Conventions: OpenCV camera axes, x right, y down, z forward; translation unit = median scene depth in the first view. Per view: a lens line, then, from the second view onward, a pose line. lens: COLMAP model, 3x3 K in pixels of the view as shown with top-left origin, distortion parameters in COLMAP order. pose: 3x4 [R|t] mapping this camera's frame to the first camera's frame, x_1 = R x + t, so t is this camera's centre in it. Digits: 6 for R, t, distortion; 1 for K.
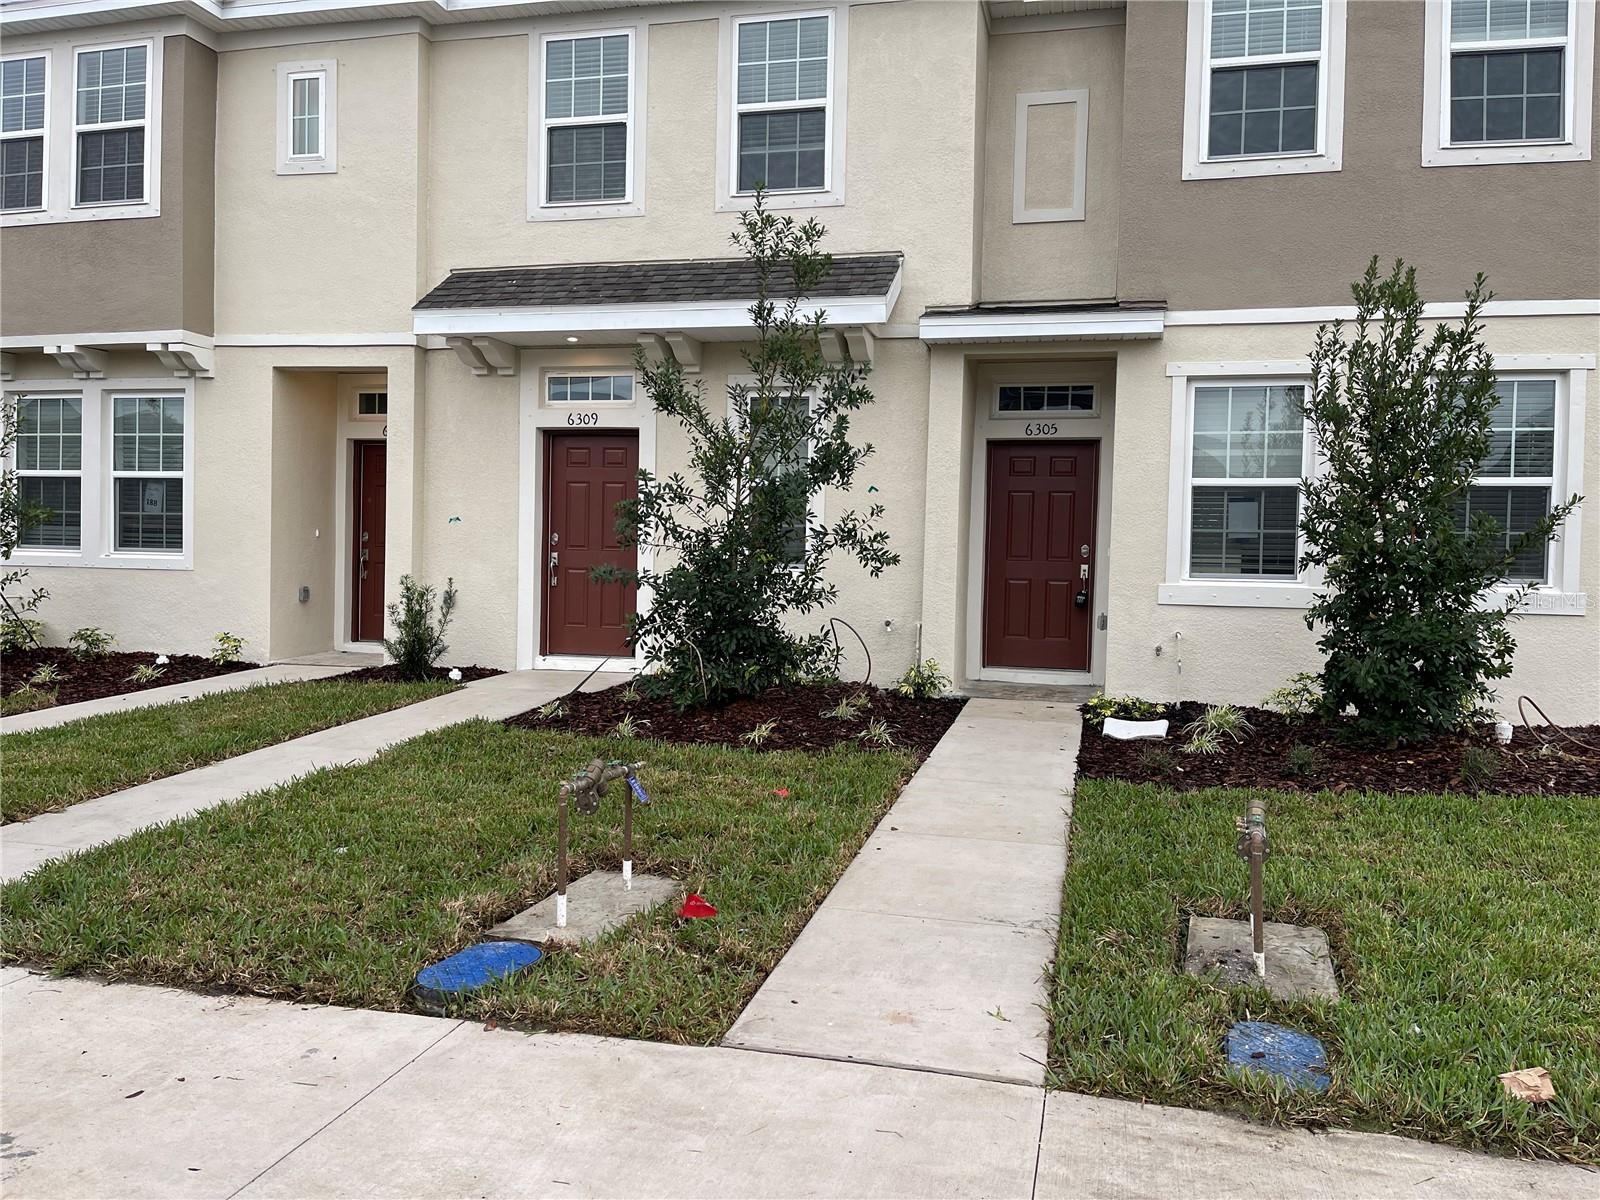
lens RADIAL K [[1208.3, 0, 796.4], [0, 1208.3, 615.2], [0, 0, 1]] dist [0.049867, -0.066882]
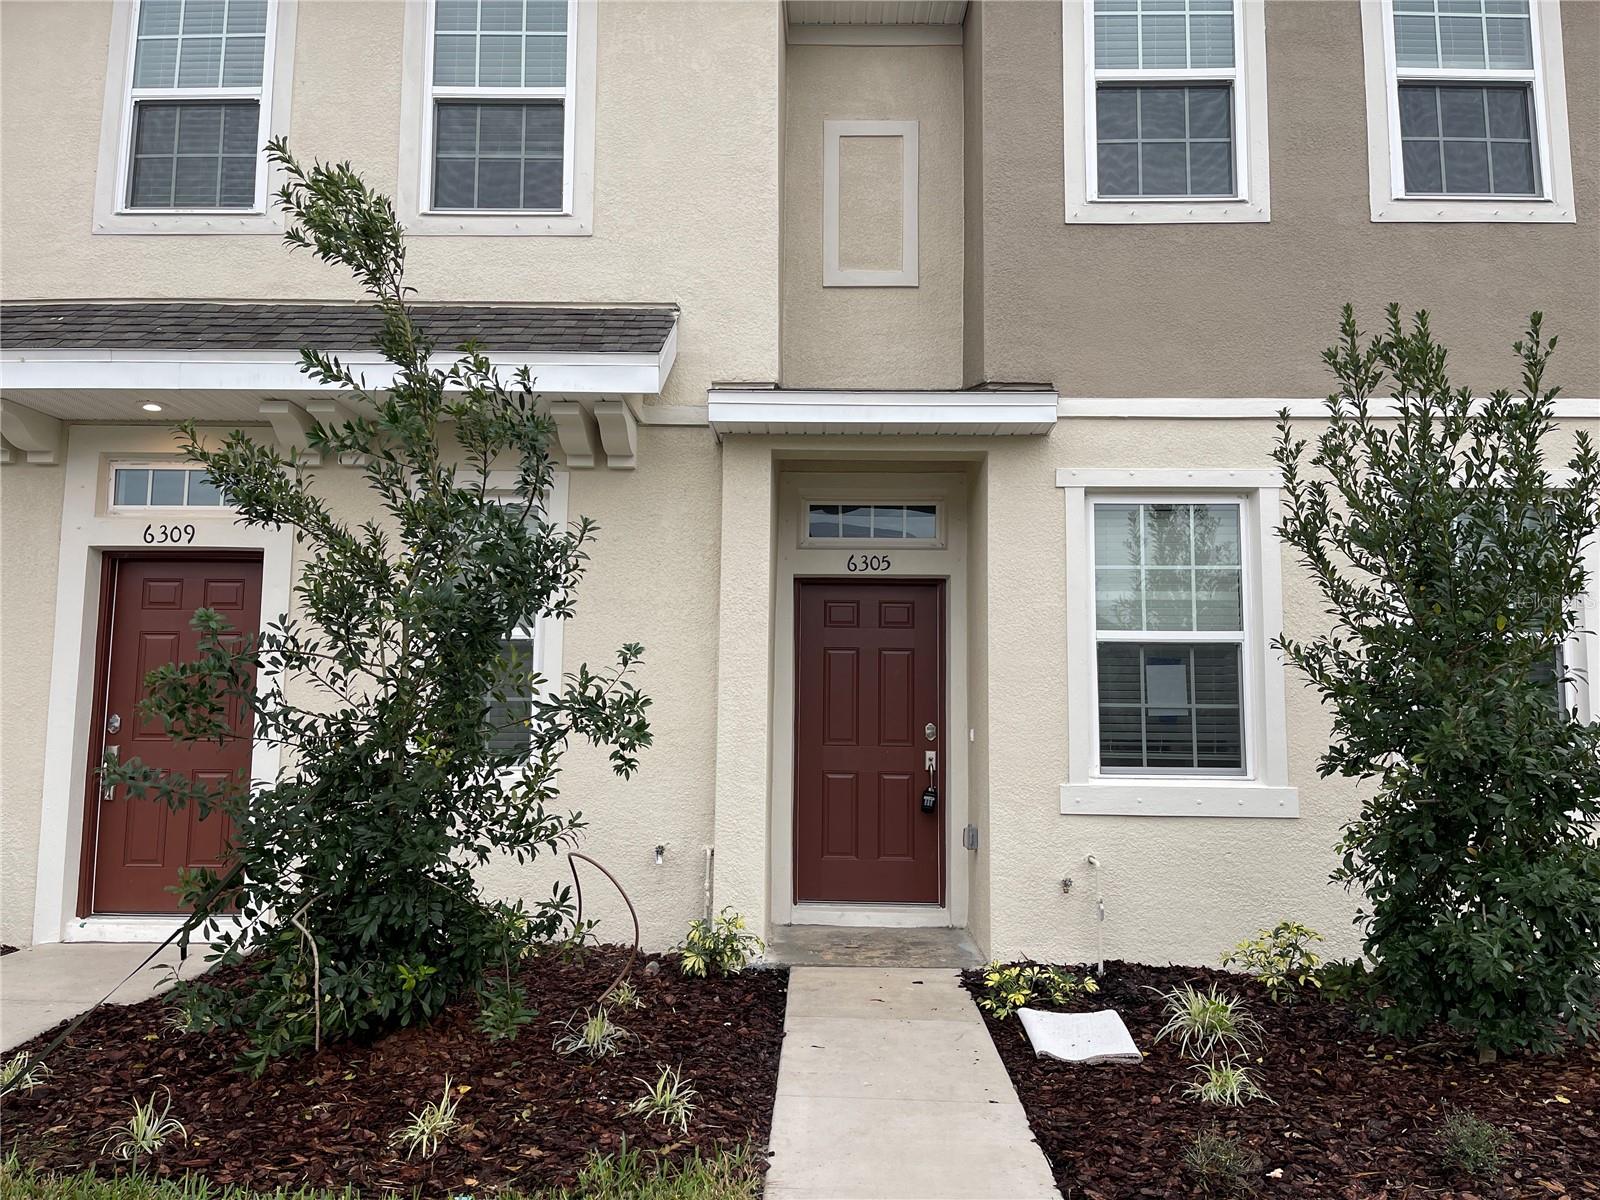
lens RADIAL K [[1208.3, 0, 806.2], [0, 1208.3, 609.4], [0, 0, 1]] dist [0.049867, -0.066882]
pose [[0.974103, 0.009677, 0.225896, 0.004370], [0.021481, 0.990604, -0.135066, -0.032402], [-0.225081, 0.136420, 0.964743, 0.344882]]
